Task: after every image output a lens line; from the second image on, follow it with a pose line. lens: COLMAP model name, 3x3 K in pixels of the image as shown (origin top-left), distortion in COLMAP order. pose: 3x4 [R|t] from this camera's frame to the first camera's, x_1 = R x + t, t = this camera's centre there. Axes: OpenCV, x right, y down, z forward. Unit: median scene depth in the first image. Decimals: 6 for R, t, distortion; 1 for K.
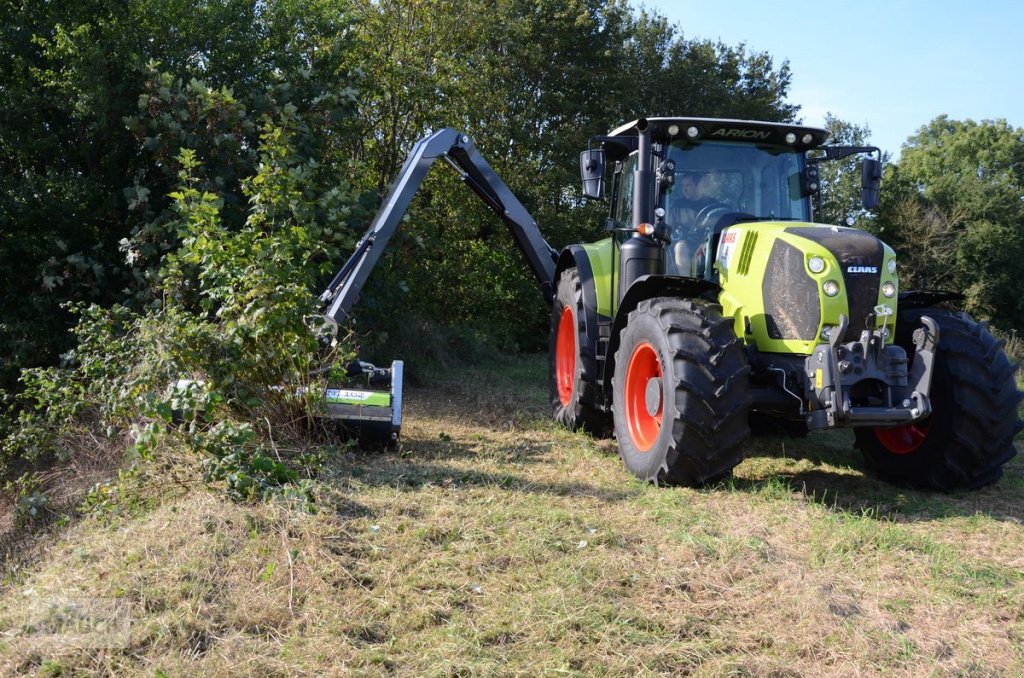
lens RADIAL K [[780.9, 0, 512.0], [0, 780.9, 339.0], [0, 0, 1]] dist [-0.086973, 0.001228]
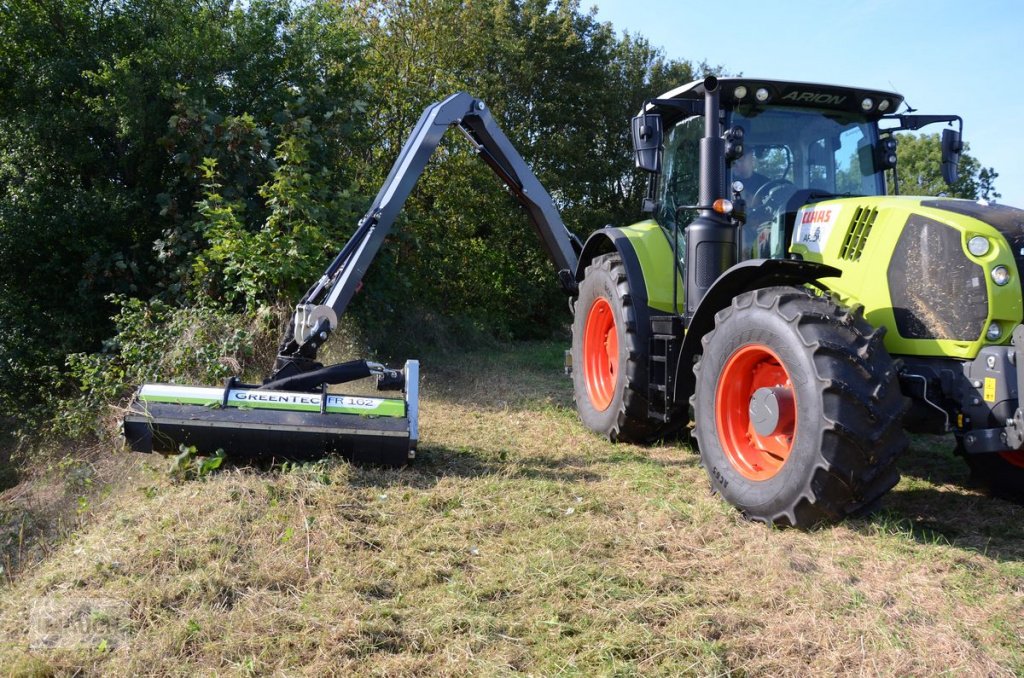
lens RADIAL K [[738.6, 0, 514.5], [0, 738.6, 328.1], [0, 0, 1]] dist [-0.054171, -0.000400]
pose [[0.997585, -0.006500, 0.069148, -0.097593], [0.006109, 0.999964, 0.005869, -0.013431], [-0.069183, -0.005433, 0.997589, 0.199493]]
